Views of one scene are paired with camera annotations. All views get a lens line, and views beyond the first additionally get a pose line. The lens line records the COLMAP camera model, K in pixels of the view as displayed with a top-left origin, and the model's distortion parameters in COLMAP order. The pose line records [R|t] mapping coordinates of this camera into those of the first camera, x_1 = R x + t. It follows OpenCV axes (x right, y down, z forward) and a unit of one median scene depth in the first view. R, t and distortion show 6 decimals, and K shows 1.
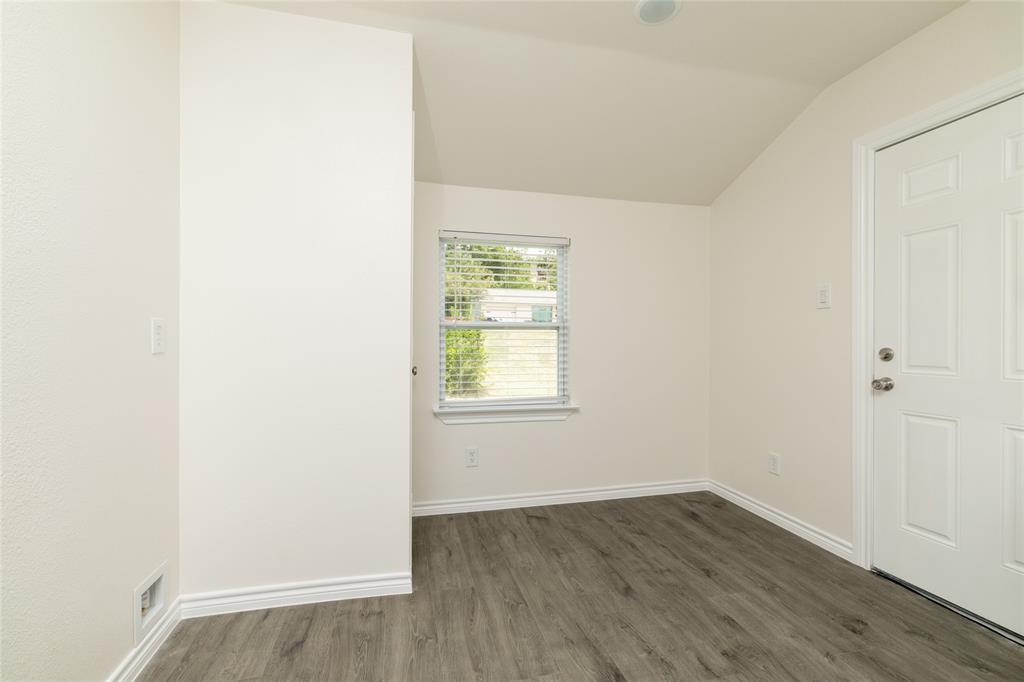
lens RADIAL K [[443.2, 0, 501.4], [0, 443.2, 339.2], [0, 0, 1]] dist [-0.003055, 0.002234]
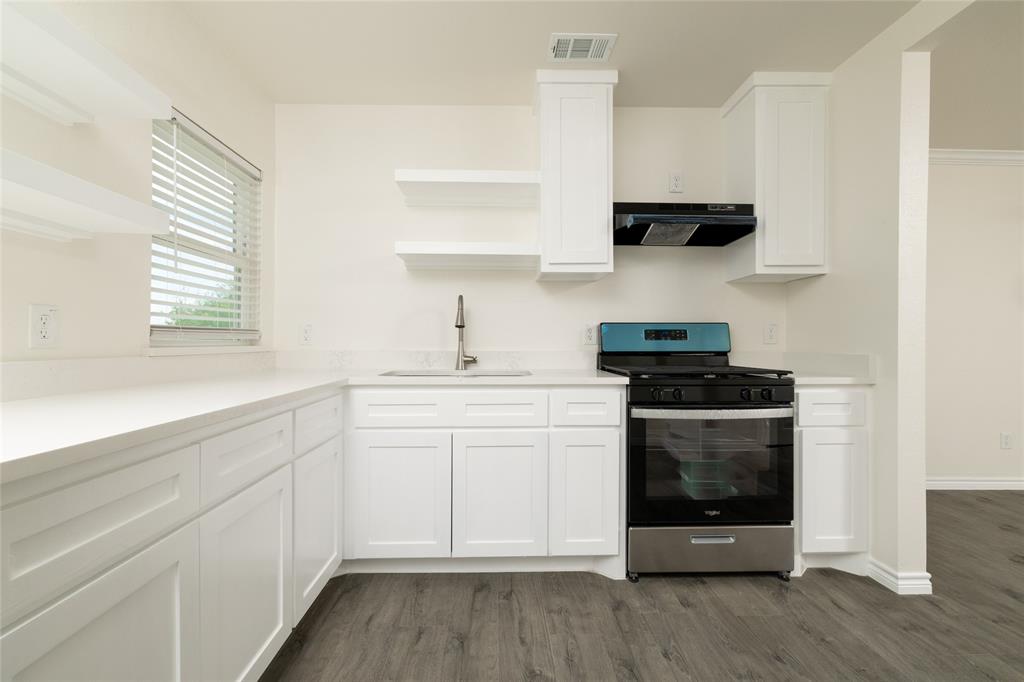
lens RADIAL K [[443.2, 0, 507.1], [0, 443.2, 342.8], [0, 0, 1]] dist [-0.003055, 0.002234]
pose [[-0.977145, -0.005253, 0.212510, 0.259273], [-0.005857, 0.999980, -0.002213, 0.023198], [-0.212494, -0.003407, -0.977156, 1.666510]]
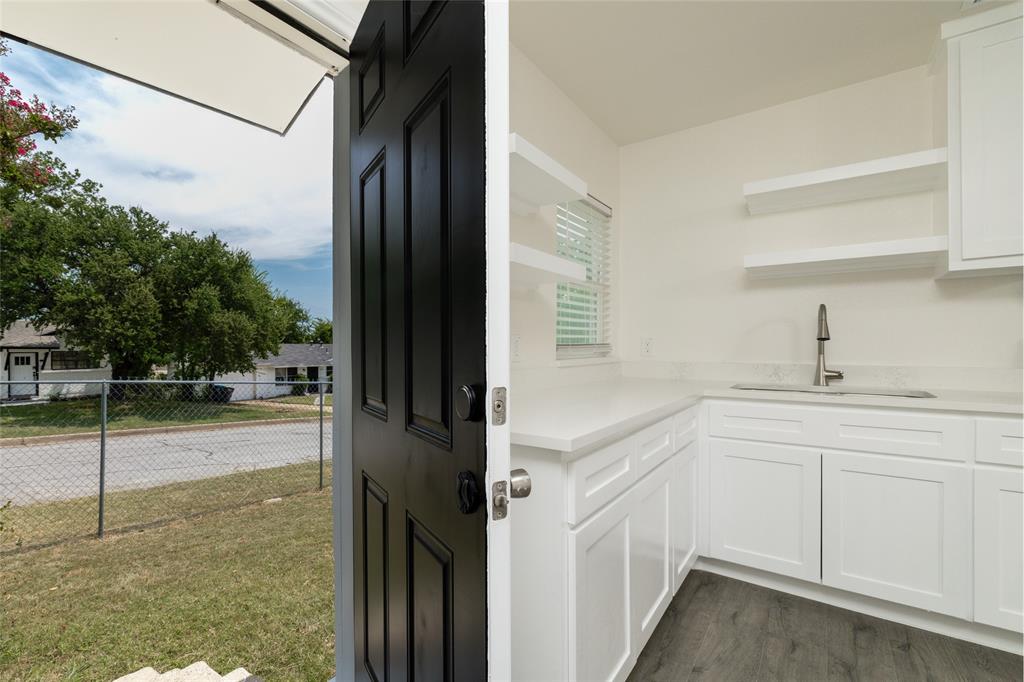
lens RADIAL K [[459.7, 0, 478.6], [0, 459.7, 346.7], [0, 0, 1]] dist [-0.002726, 0.001216]
pose [[-0.633498, -0.003478, 0.773736, 0.291335], [-0.004071, 0.999991, 0.001163, 0.002602], [-0.773733, -0.002413, -0.633507, 1.868112]]
